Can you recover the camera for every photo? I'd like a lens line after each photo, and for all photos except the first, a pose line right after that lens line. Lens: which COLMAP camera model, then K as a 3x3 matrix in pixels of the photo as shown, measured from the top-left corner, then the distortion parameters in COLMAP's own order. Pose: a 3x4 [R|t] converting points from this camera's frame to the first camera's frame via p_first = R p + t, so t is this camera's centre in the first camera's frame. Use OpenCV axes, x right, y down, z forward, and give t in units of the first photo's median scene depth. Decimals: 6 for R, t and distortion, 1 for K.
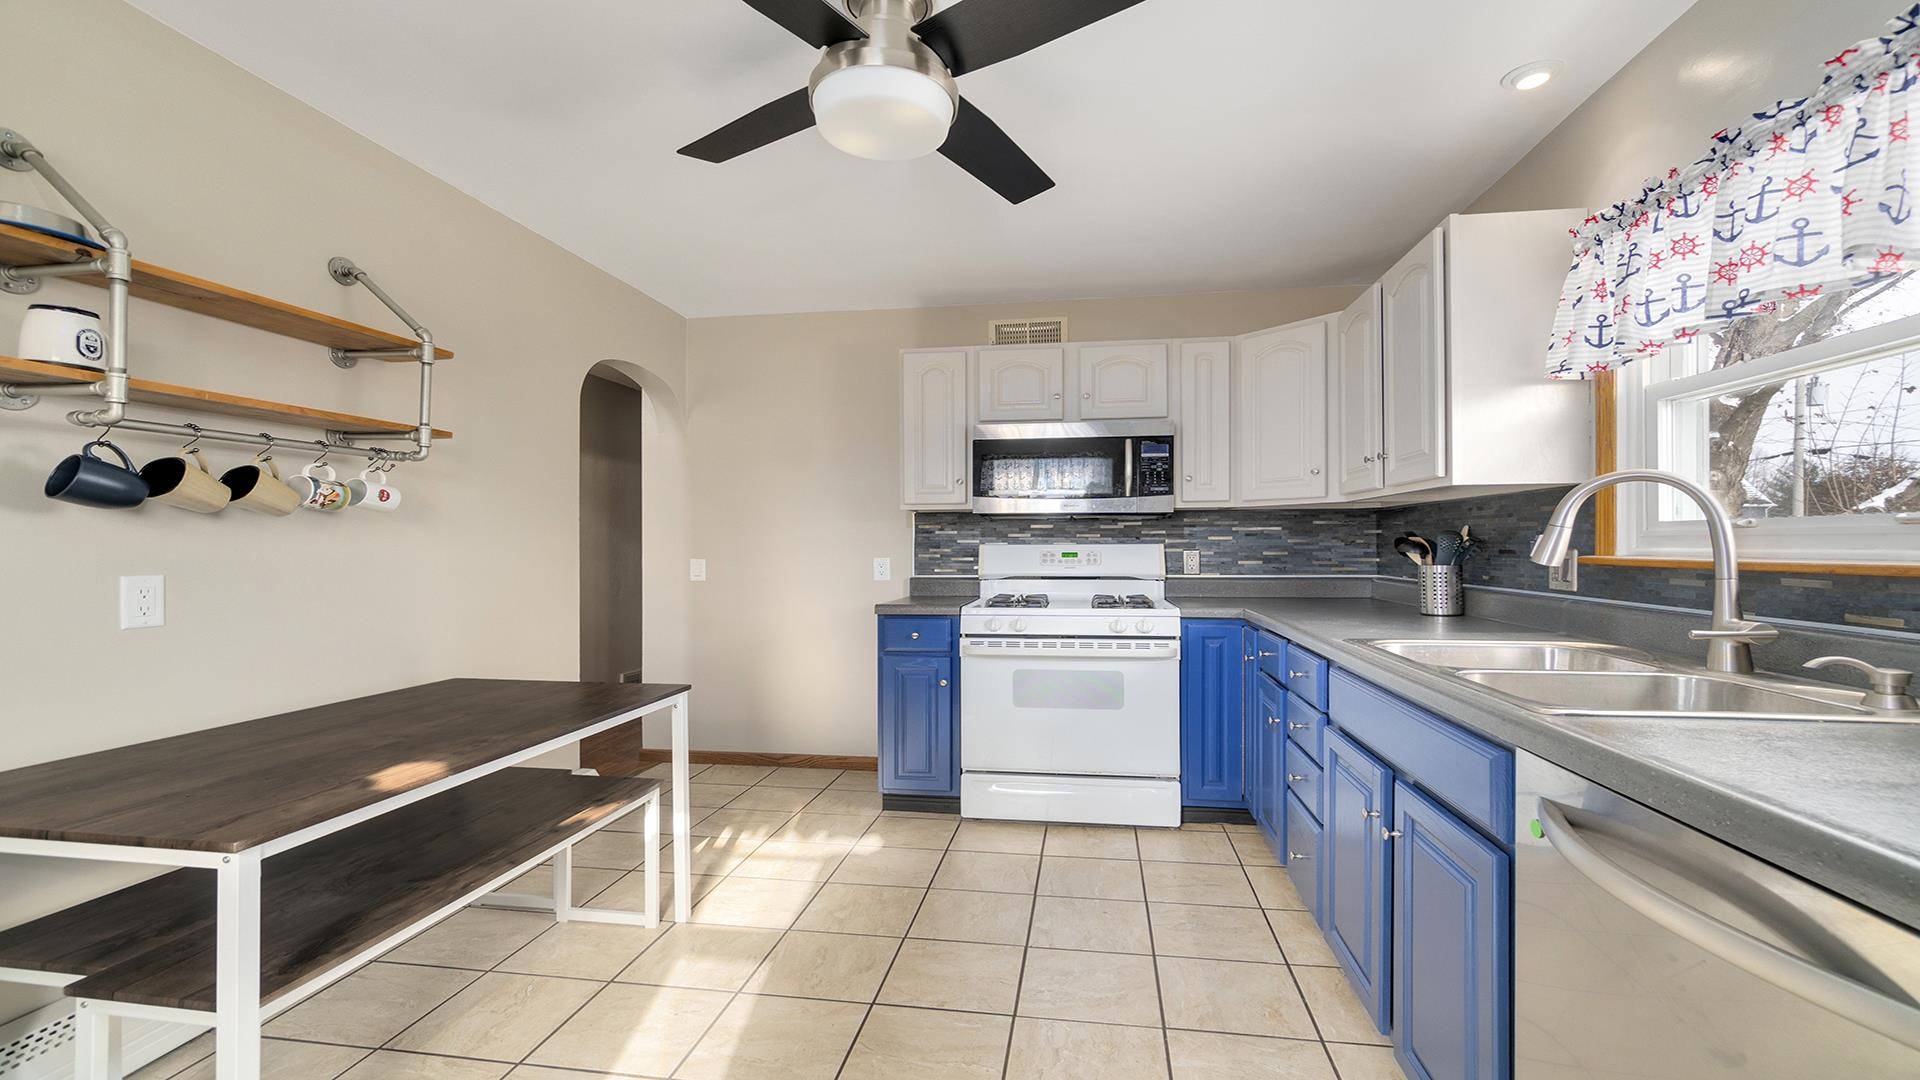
lens RADIAL K [[831.6, 0, 960.1], [0, 831.6, 545.8], [0, 0, 1]] dist [0.000241, 0.000009]
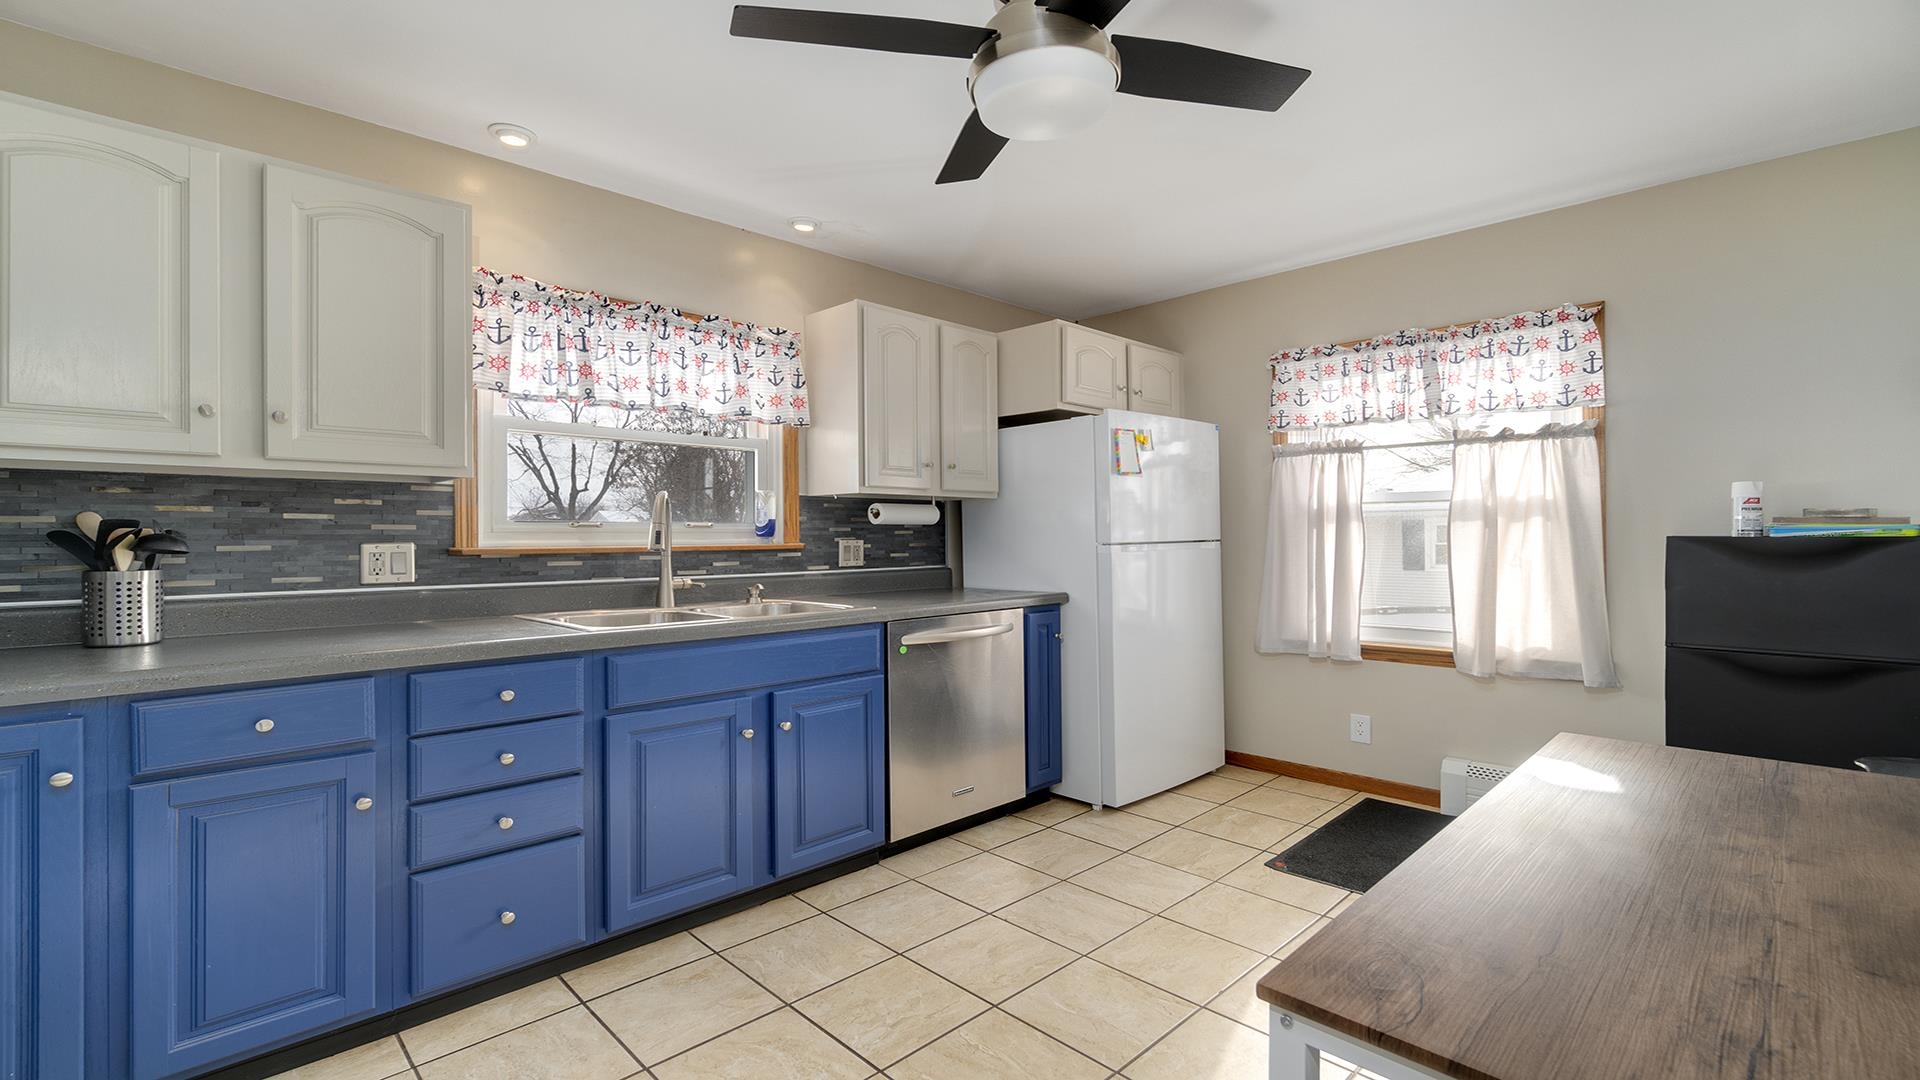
lens RADIAL K [[831.6, 0, 957.9], [0, 831.6, 529.6], [0, 0, 1]] dist [0.000241, 0.000009]
pose [[-0.802769, 0.010696, 0.596195, -0.518191], [0.007466, 0.999941, -0.007886, 0.001302], [-0.596244, -0.001880, -0.802801, 1.620753]]
